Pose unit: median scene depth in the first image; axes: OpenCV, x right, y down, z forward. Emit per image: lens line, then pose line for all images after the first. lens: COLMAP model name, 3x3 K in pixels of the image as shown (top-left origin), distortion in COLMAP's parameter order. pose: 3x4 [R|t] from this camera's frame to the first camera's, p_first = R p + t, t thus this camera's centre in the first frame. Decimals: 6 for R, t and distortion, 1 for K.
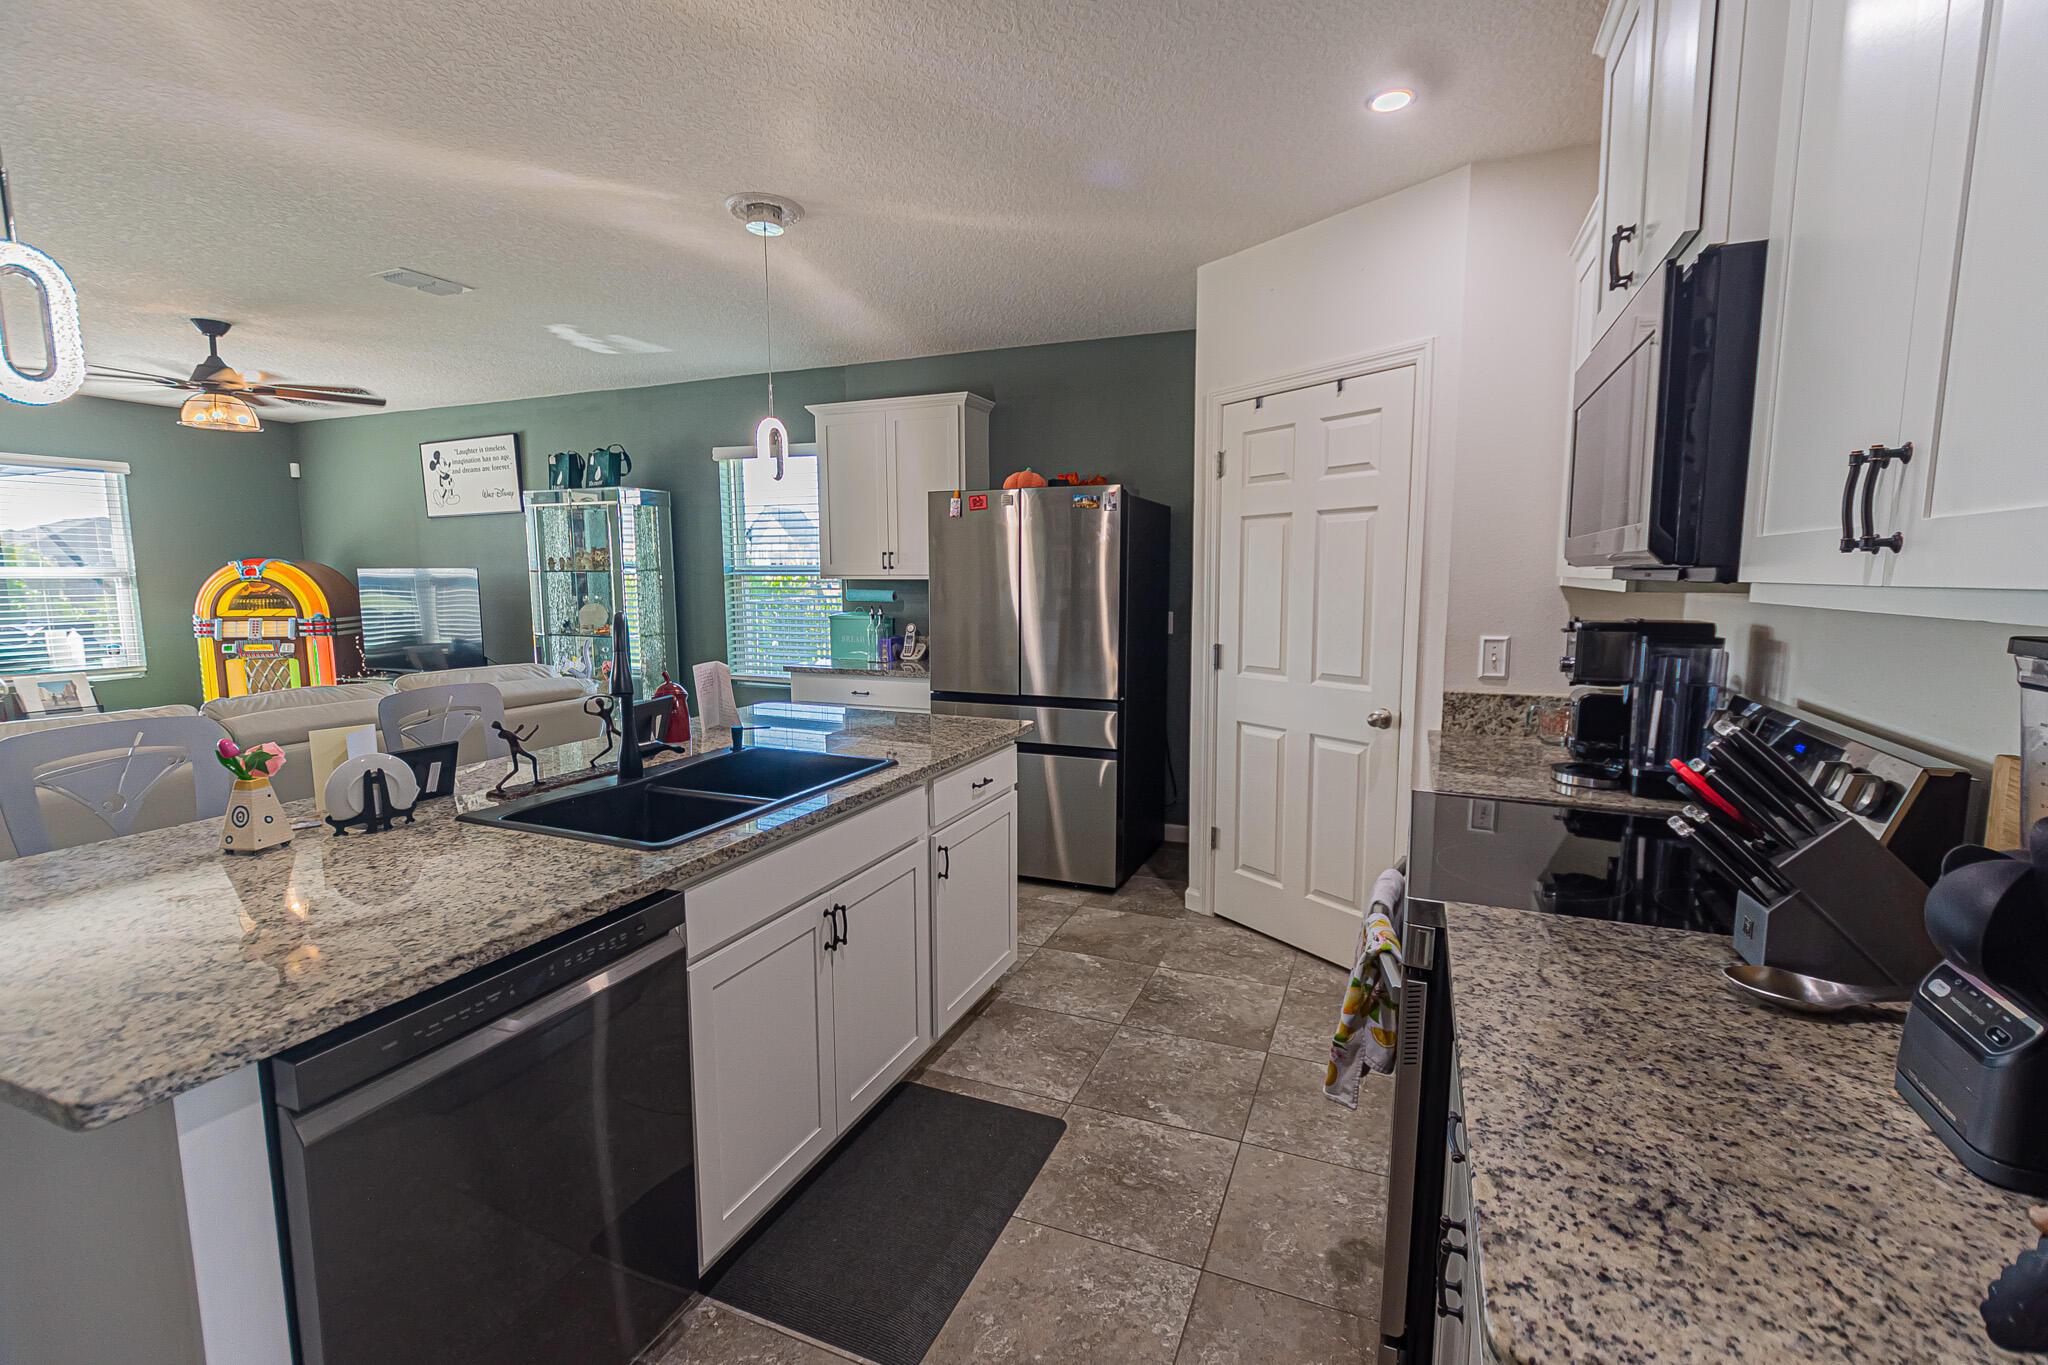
lens RADIAL K [[906.1, 0, 1024.0], [0, 906.1, 682.5], [0, 0, 1]] dist [-0.000849, -0.001388]
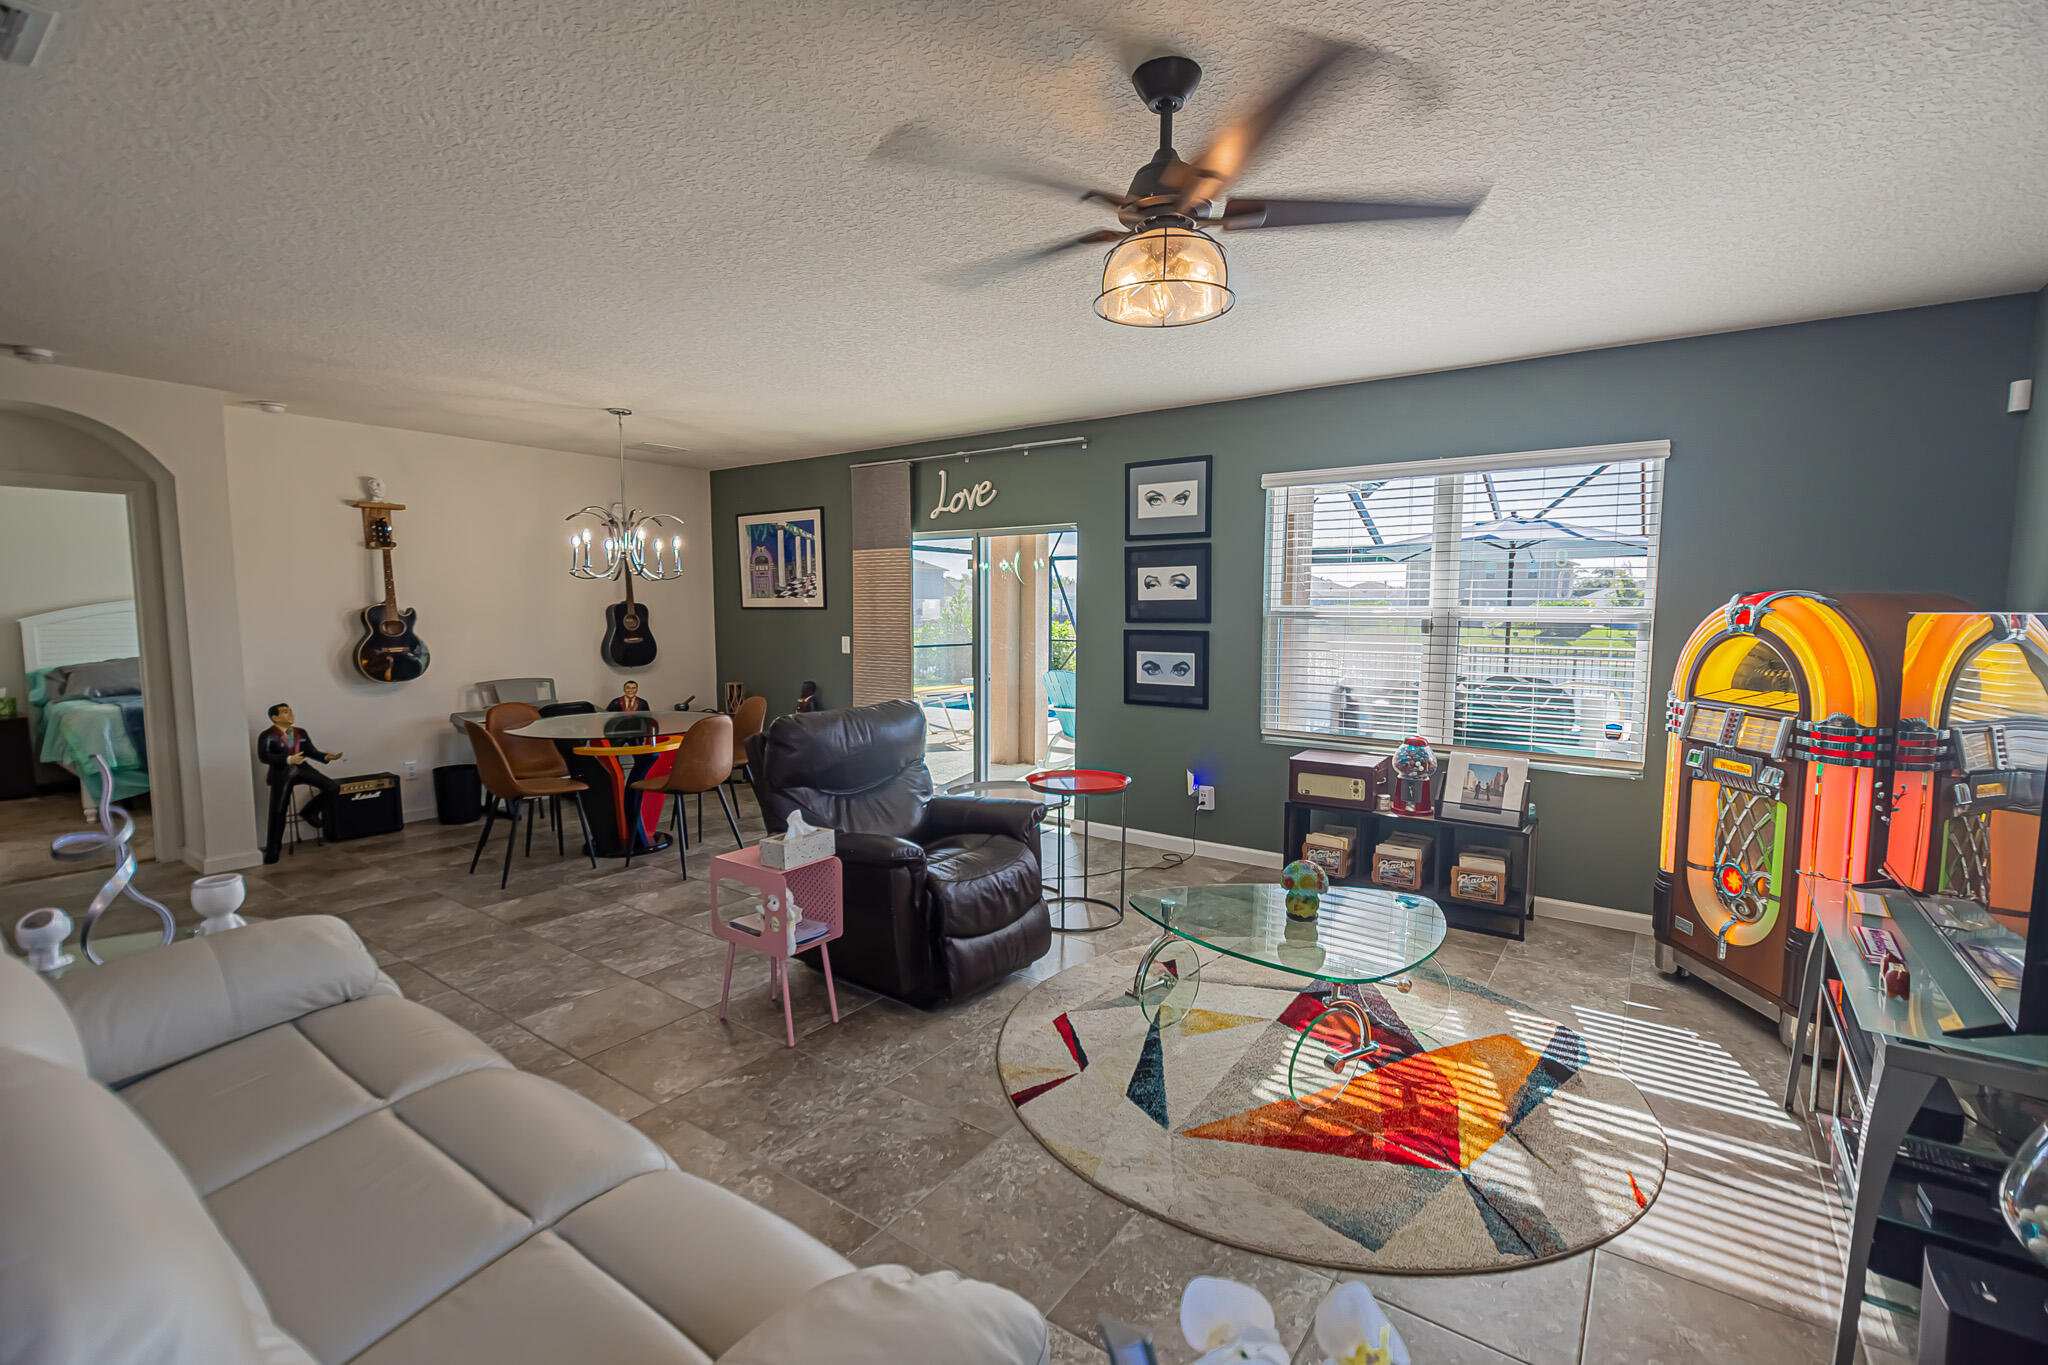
lens RADIAL K [[909.9, 0, 1022.7], [0, 909.9, 668.8], [0, 0, 1]] dist [0.001131, -0.000156]
pose [[-0.230939, 0.070160, -0.970435, -0.543134], [-0.119143, 0.987851, 0.099772, -0.195261], [0.965646, 0.138662, -0.219775, 1.470887]]
